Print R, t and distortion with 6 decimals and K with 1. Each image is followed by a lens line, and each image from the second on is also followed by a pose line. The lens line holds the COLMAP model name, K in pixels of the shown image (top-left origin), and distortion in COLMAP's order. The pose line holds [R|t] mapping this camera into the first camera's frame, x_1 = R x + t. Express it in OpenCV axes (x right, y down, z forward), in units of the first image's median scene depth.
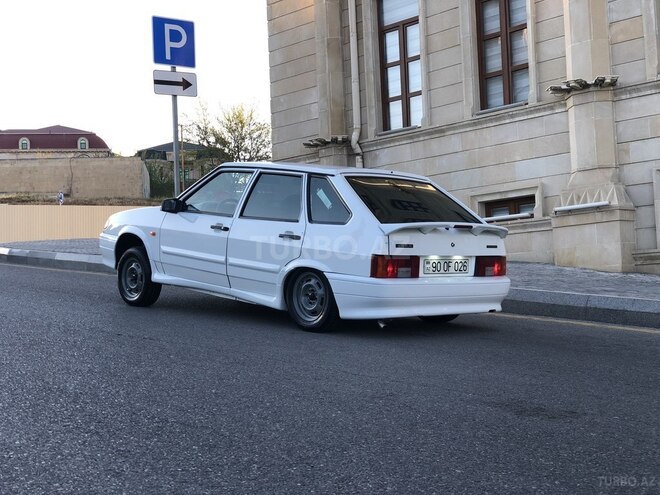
lens RADIAL K [[1019.2, 0, 354.5], [0, 1019.2, 247.1], [0, 0, 1]] dist [0.029820, -0.061002]
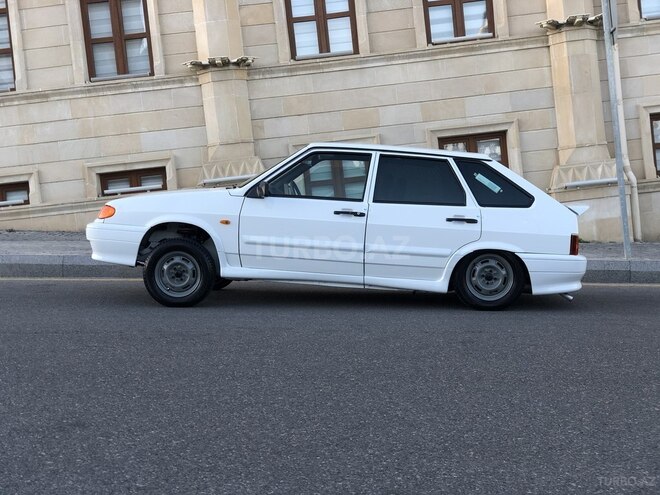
lens RADIAL K [[974.9, 0, 327.7], [0, 974.9, 268.6], [0, 0, 1]] dist [0.075727, -0.122113]
pose [[0.693354, -0.073576, 0.716831, -0.435904], [0.027129, 0.996734, 0.076066, -0.020242], [-0.720086, -0.033293, 0.693085, 0.212674]]
